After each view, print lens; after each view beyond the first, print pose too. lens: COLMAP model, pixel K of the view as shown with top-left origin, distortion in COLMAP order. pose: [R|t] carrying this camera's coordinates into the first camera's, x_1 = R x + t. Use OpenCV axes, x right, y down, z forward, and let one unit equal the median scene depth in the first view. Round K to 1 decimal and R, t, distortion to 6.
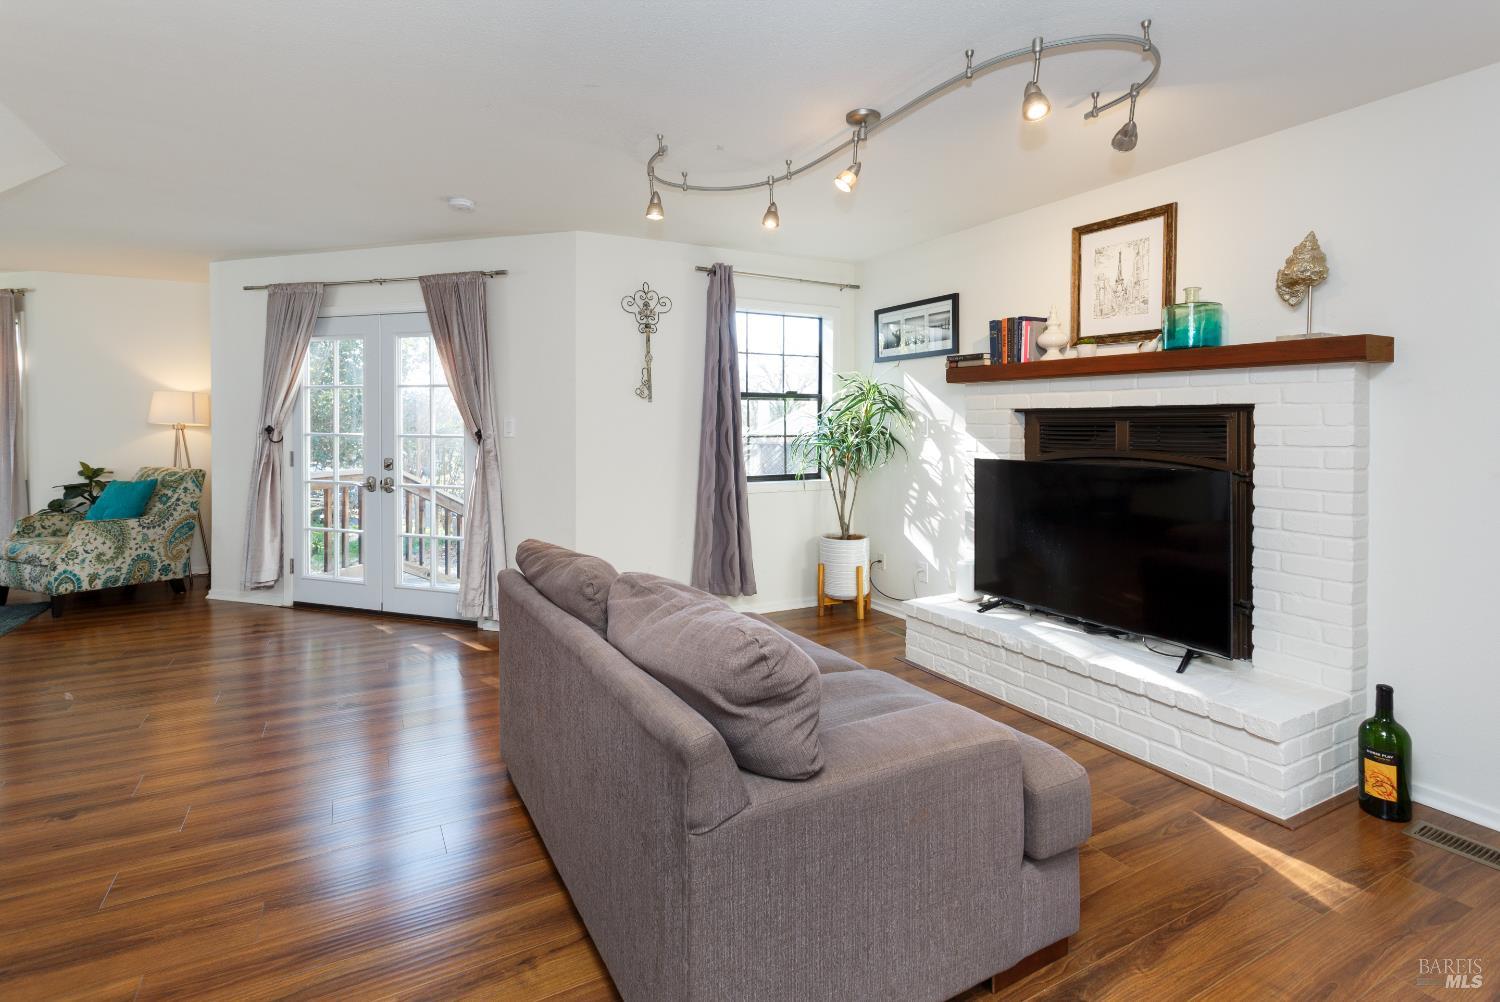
lens RADIAL K [[722.1, 0, 686.8], [0, 722.1, 430.5], [0, 0, 1]] dist [0.000017, -0.000136]
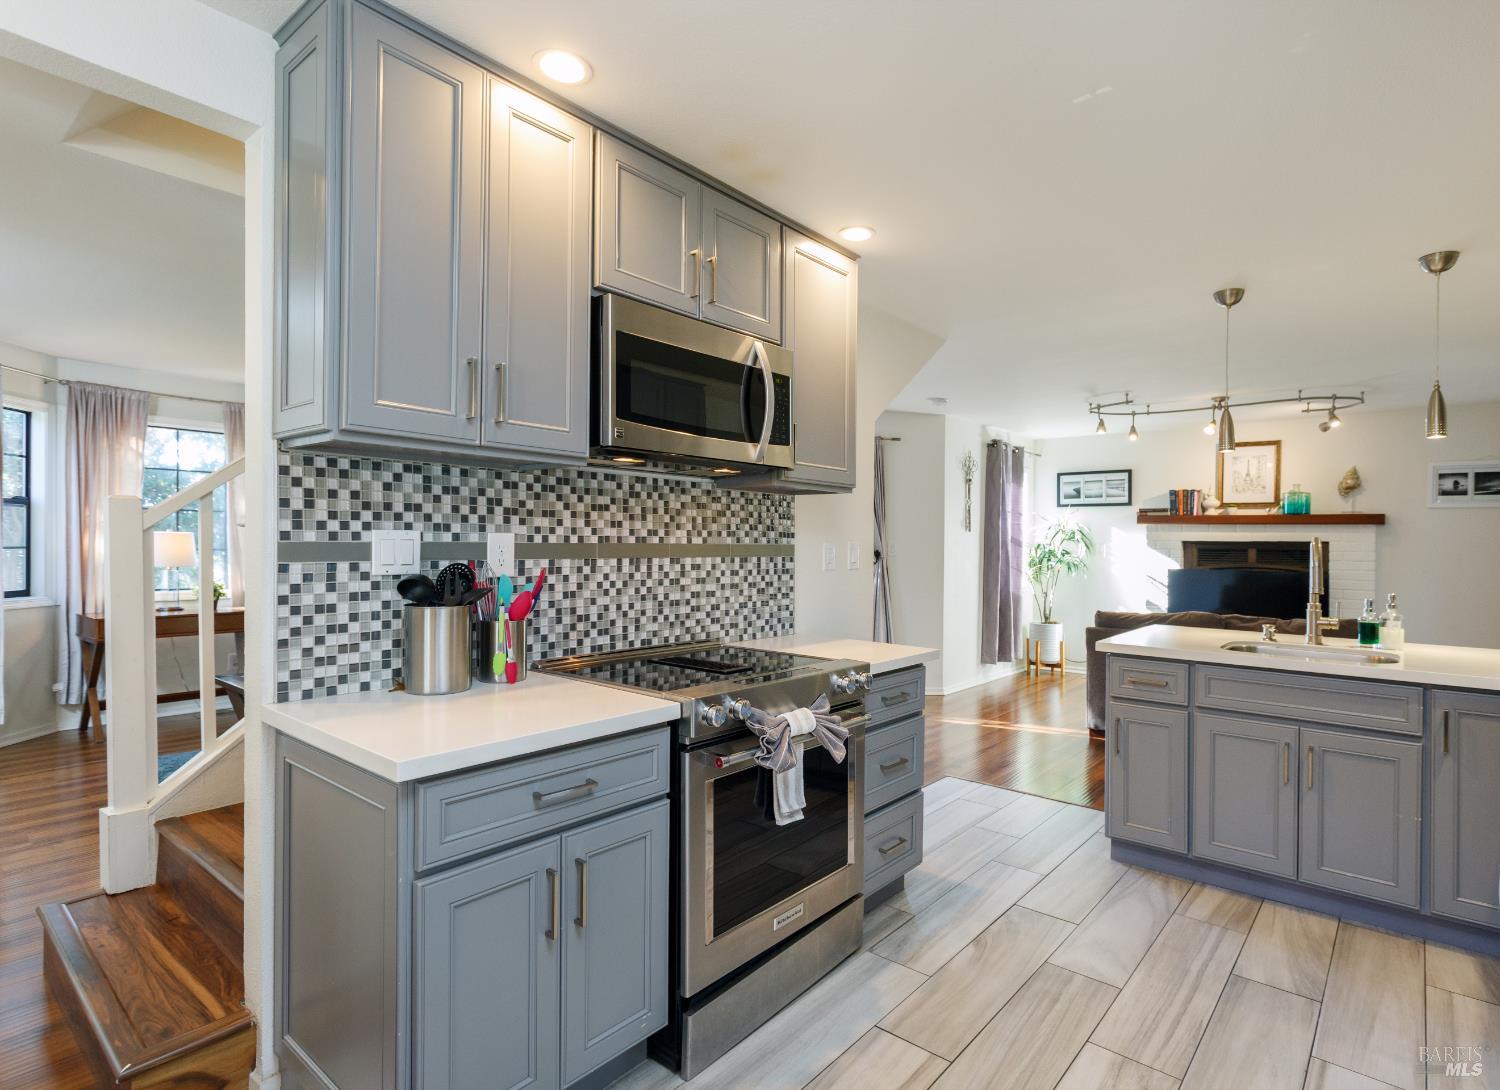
lens RADIAL K [[786.4, 0, 776.9], [0, 786.4, 541.1], [0, 0, 1]] dist [-0.004940, -0.000381]
pose [[0.913405, 0.007888, 0.406977, -1.205340], [-0.004981, 0.999954, -0.008200, -0.008902], [-0.407022, 0.005463, 0.913402, -0.334924]]
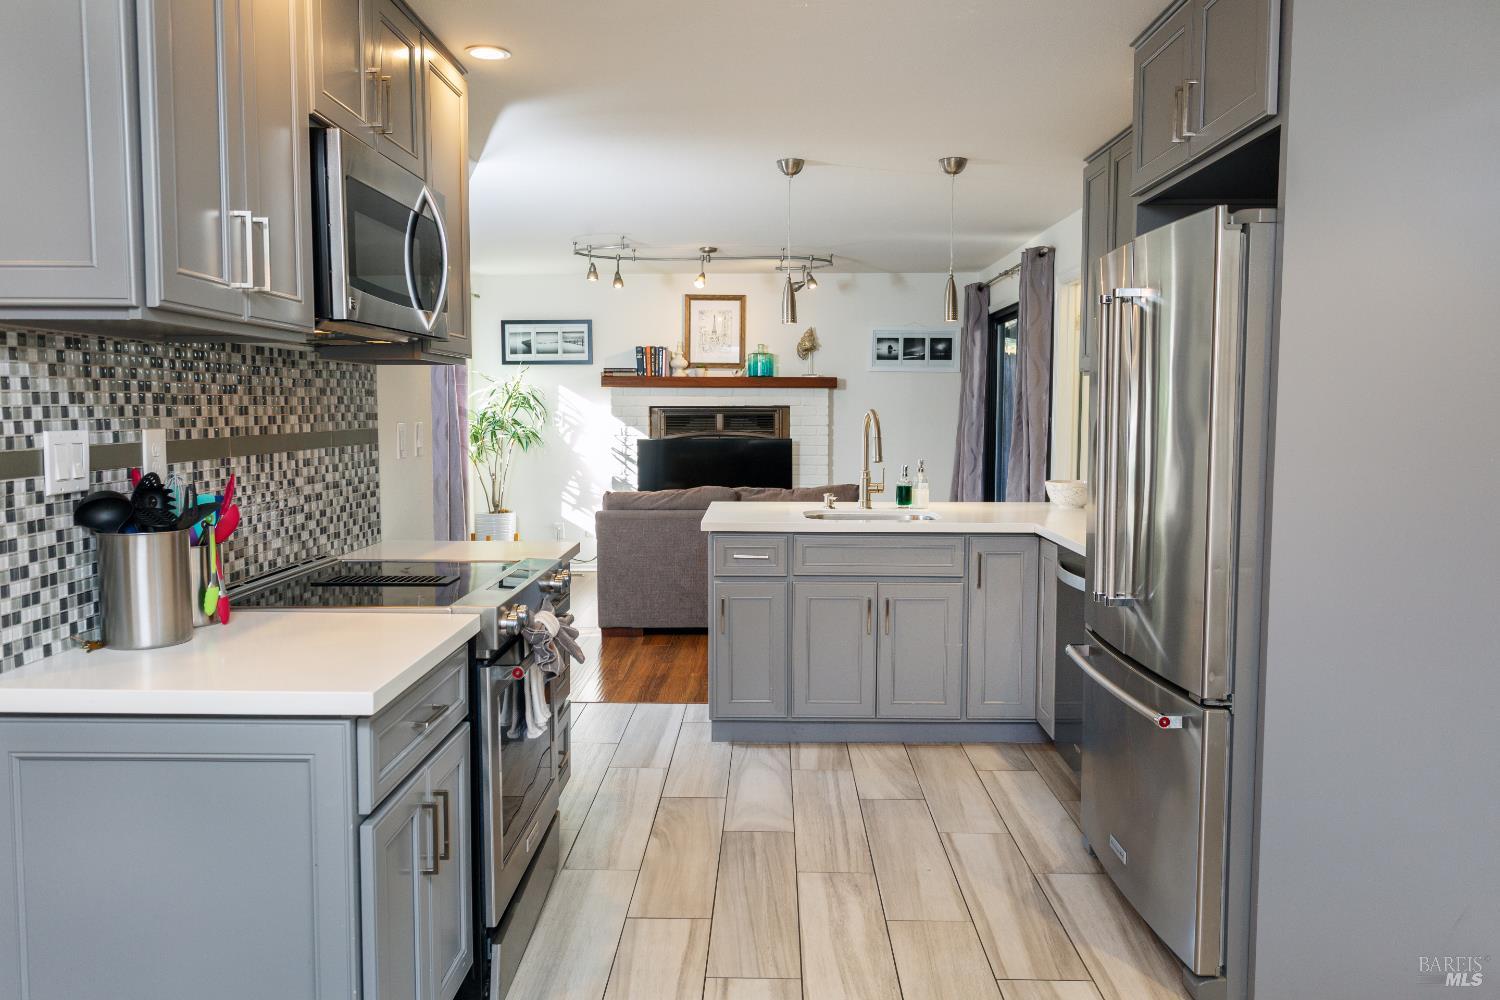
lens RADIAL K [[1129.5, 0, 752.8], [0, 1129.5, 491.5], [0, 0, 1]] dist [0.006094, 0.000420]
pose [[0.466695, -0.070987, 0.881565, -1.530837], [0.010244, 0.997141, 0.074871, -0.026484], [-0.884359, -0.025911, 0.466088, -0.297545]]
